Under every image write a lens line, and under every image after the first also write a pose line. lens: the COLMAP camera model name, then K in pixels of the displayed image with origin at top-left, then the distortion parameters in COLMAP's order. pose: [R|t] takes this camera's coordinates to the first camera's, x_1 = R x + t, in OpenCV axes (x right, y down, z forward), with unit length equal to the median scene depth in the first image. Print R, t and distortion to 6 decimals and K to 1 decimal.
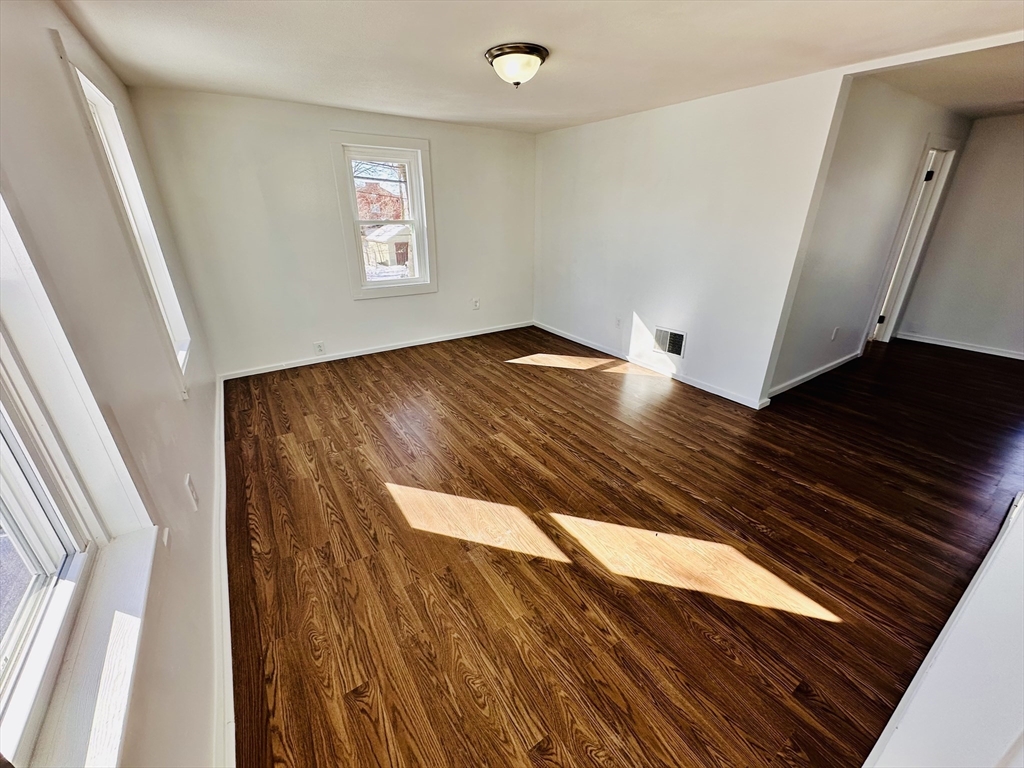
lens RADIAL K [[408.2, 0, 511.2], [0, 408.2, 382.3], [0, 0, 1]] dist [0.001646, 0.000089]
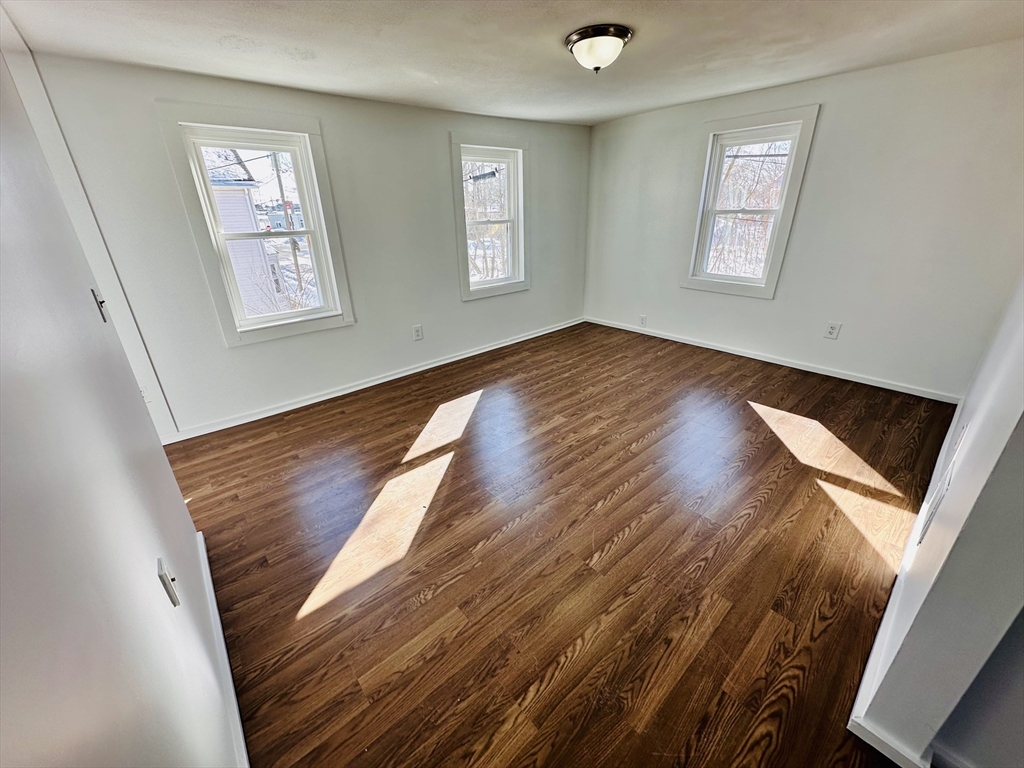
lens RADIAL K [[408.2, 0, 511.2], [0, 408.2, 382.3], [0, 0, 1]] dist [0.001646, 0.000089]
pose [[0.127983, 0.386835, -0.913225, 0.761094], [-0.360566, 0.875937, 0.320509, -0.209709], [0.923912, 0.288258, 0.251585, 0.518291]]
